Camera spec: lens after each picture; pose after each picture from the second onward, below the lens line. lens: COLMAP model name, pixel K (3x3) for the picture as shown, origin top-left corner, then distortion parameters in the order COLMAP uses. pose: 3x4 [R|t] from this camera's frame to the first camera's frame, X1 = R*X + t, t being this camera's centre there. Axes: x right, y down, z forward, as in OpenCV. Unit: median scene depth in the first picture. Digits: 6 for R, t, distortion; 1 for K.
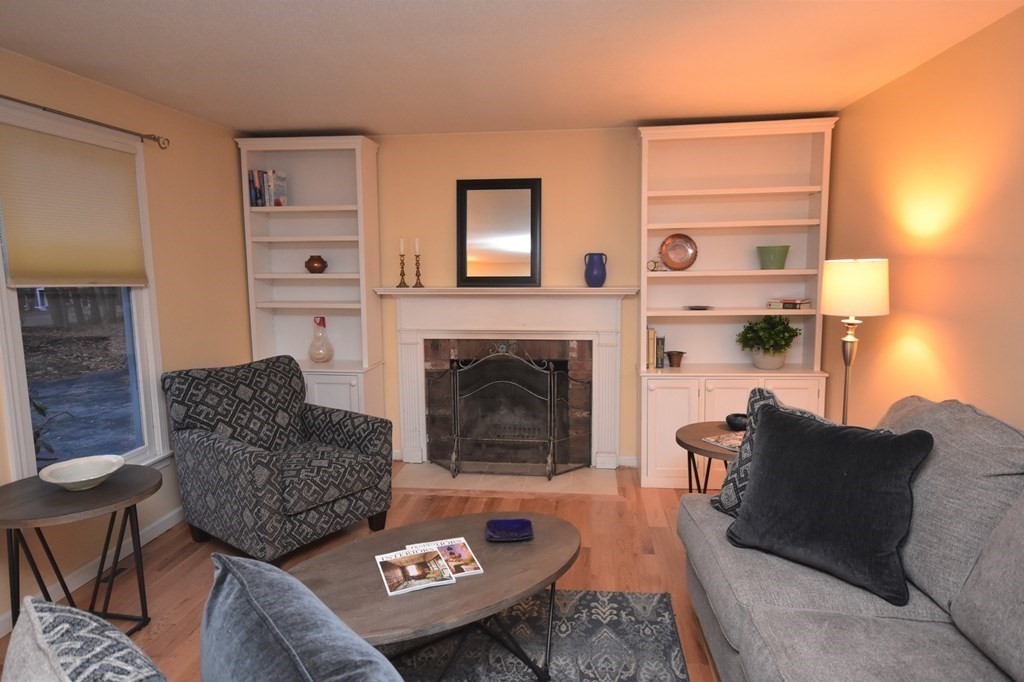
lens RADIAL K [[641.2, 0, 509.8], [0, 641.2, 342.7], [0, 0, 1]] dist [0.007984, 0.003051]
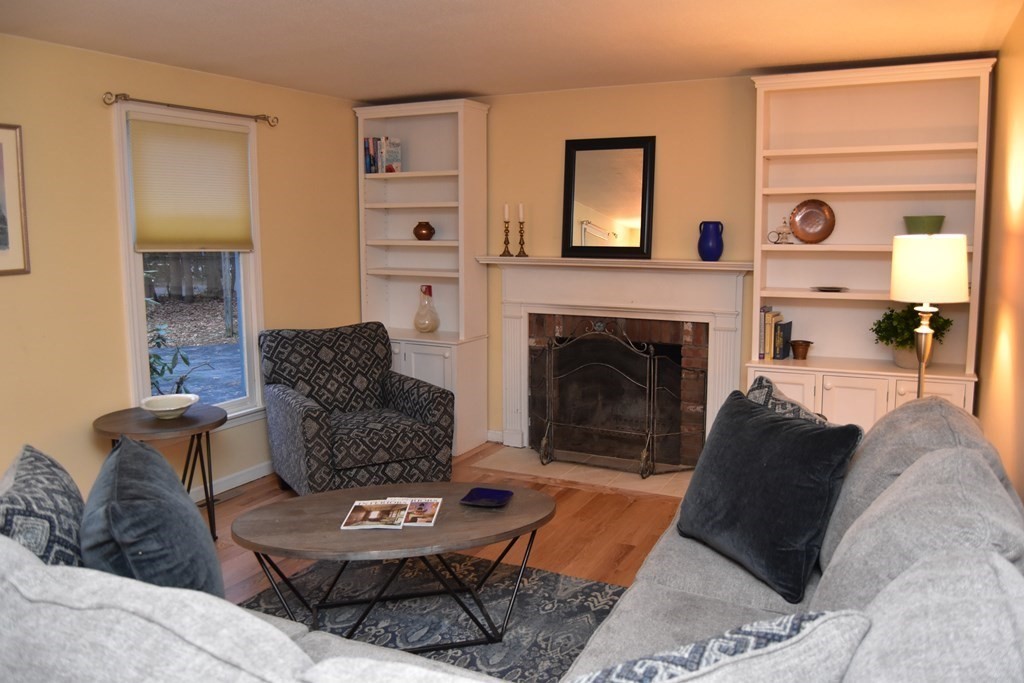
lens RADIAL K [[811.9, 0, 509.5], [0, 811.9, 330.6], [0, 0, 1]] dist [-0.081958, 0.004770]
pose [[0.936305, 0.051525, -0.347387, 0.269052], [-0.049912, 0.998661, 0.013596, 0.005434], [0.347622, 0.004608, 0.937623, -0.108391]]
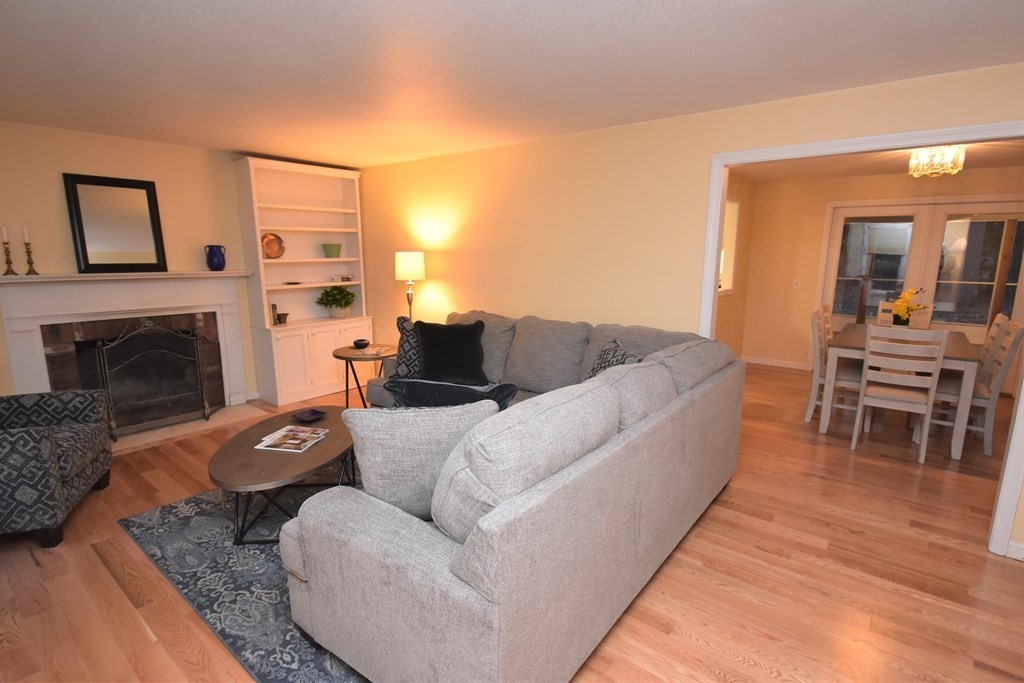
lens RADIAL K [[503.0, 0, 509.4], [0, 503.0, 344.3], [0, 0, 1]] dist [0.026247, -0.015435]
pose [[0.534685, -0.141362, 0.833144, -0.454720], [0.100521, 0.989549, 0.103388, 0.017082], [-0.839051, 0.028468, 0.543307, -0.082639]]
